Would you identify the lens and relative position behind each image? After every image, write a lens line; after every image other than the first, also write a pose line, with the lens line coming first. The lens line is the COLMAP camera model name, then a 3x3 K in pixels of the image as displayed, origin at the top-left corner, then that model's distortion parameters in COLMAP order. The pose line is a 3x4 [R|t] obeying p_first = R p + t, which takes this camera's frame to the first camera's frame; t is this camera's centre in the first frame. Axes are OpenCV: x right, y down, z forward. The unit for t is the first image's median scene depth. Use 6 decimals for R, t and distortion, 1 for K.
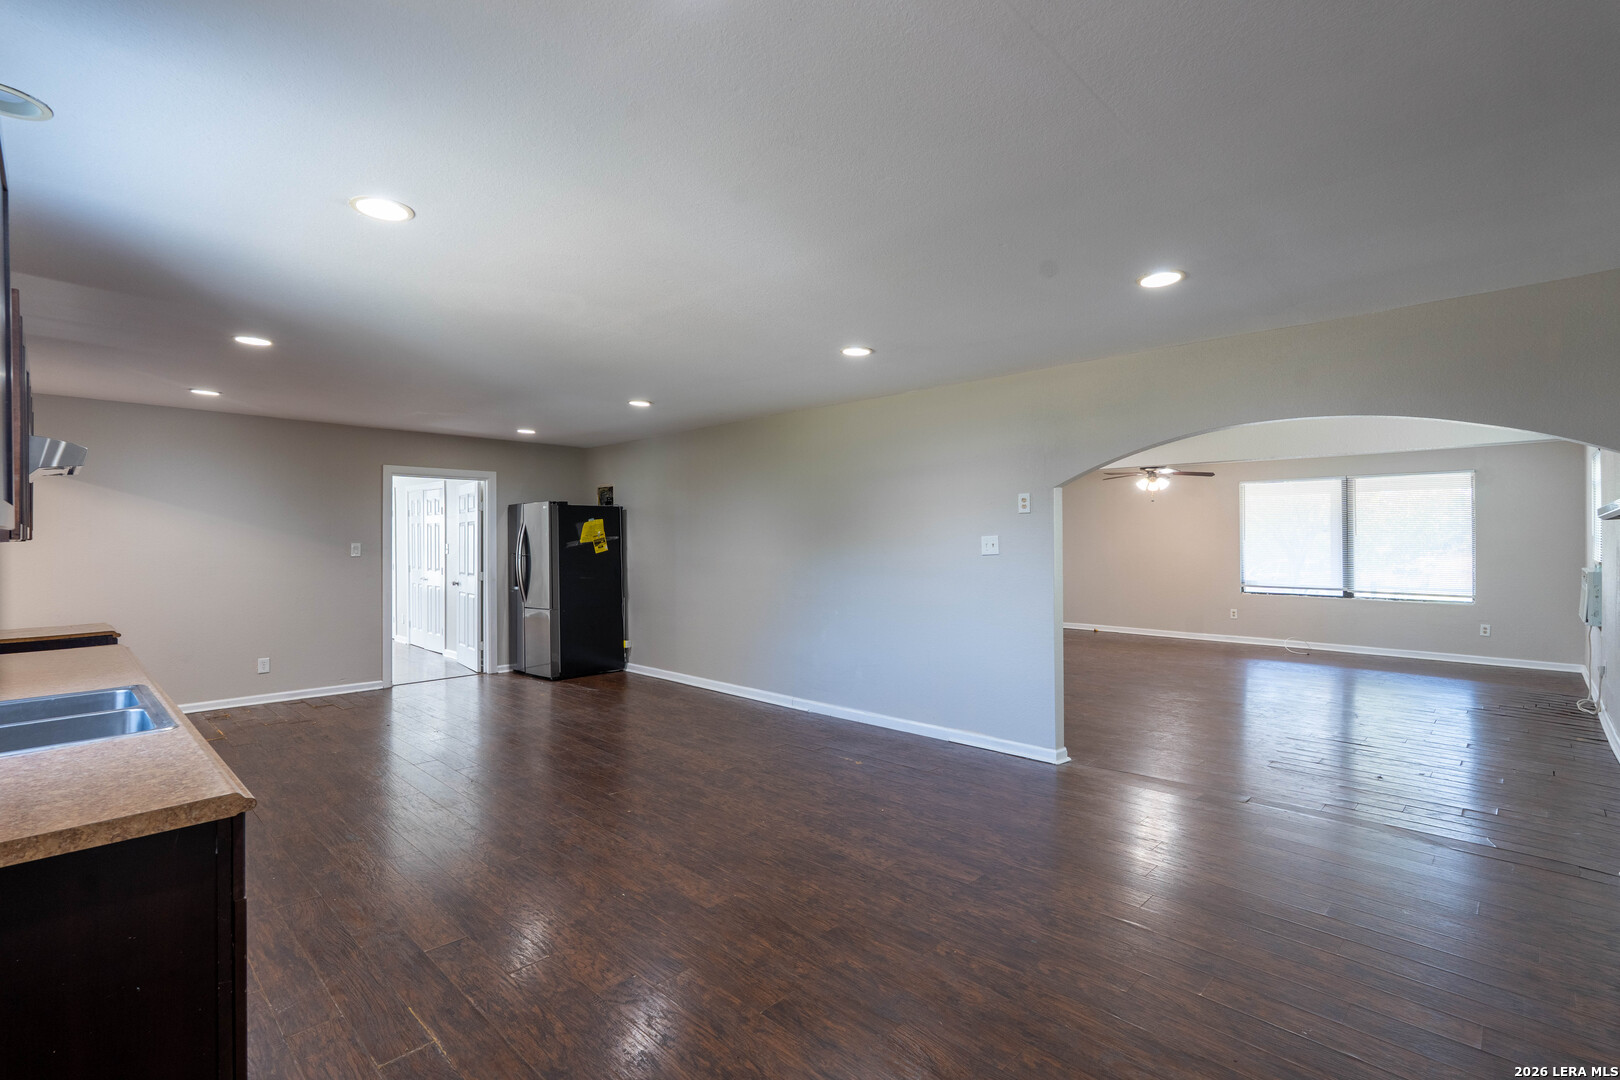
lens RADIAL K [[739.6, 0, 834.2], [0, 739.6, 536.7], [0, 0, 1]] dist [-0.002622, 0.000691]
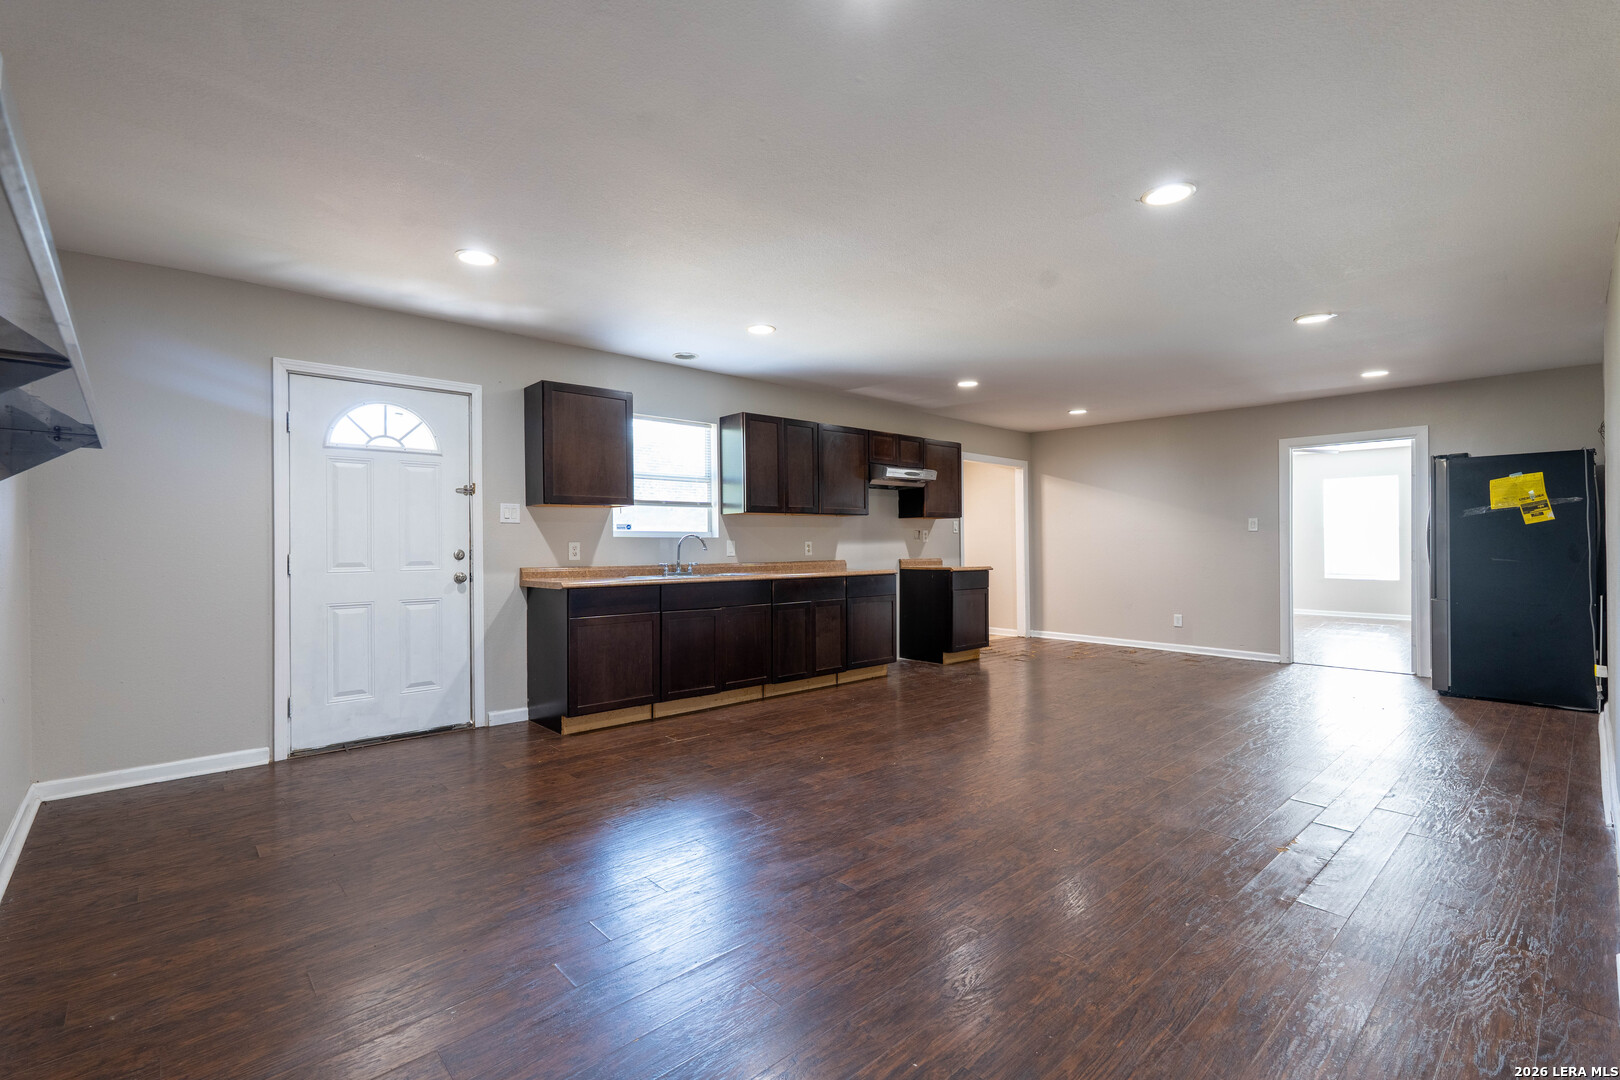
lens RADIAL K [[739.6, 0, 809.7], [0, 739.6, 546.3], [0, 0, 1]] dist [-0.002622, 0.000691]
pose [[-0.086070, 0.005145, -0.996276, 0.451708], [0.009368, 0.999947, 0.004355, 0.037758], [0.996245, -0.008958, -0.086114, 0.463074]]
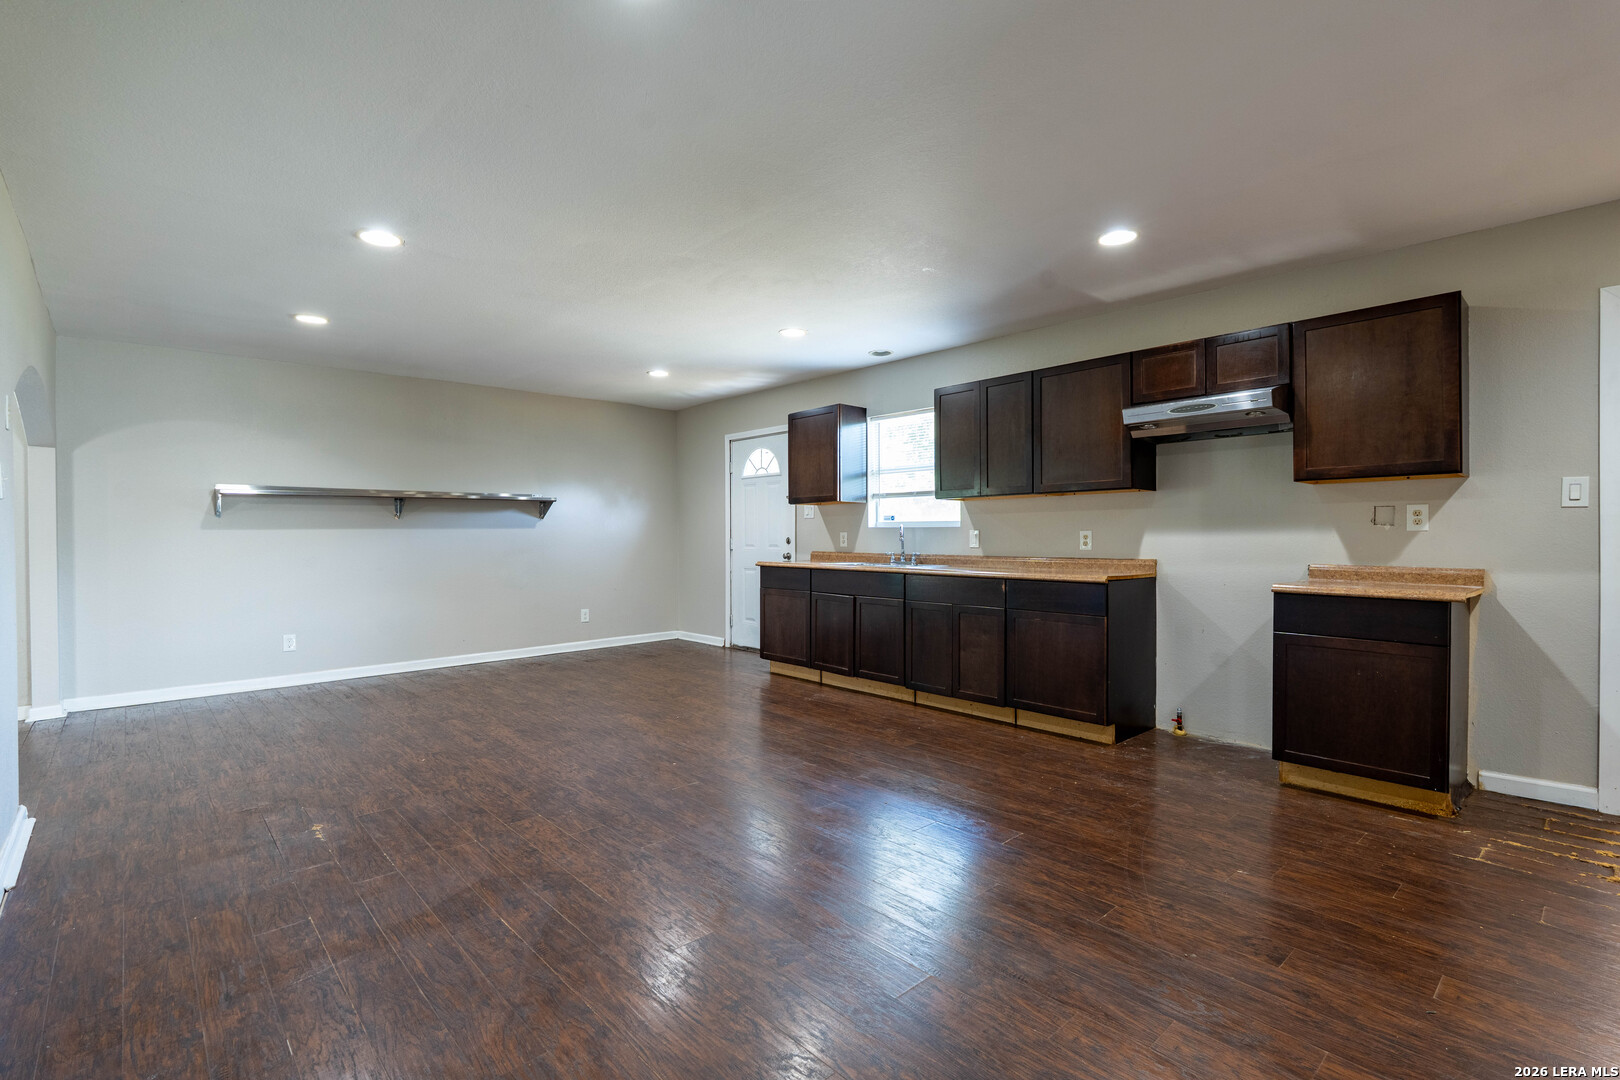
lens RADIAL K [[758.3, 0, 796.9], [0, 758.3, 525.1], [0, 0, 1]] dist [0.000248, -0.000111]
pose [[-0.993591, 0.003237, 0.112986, -0.305284], [0.001311, 0.999853, -0.017108, 0.042232], [-0.113024, -0.016850, -0.993449, 1.096029]]
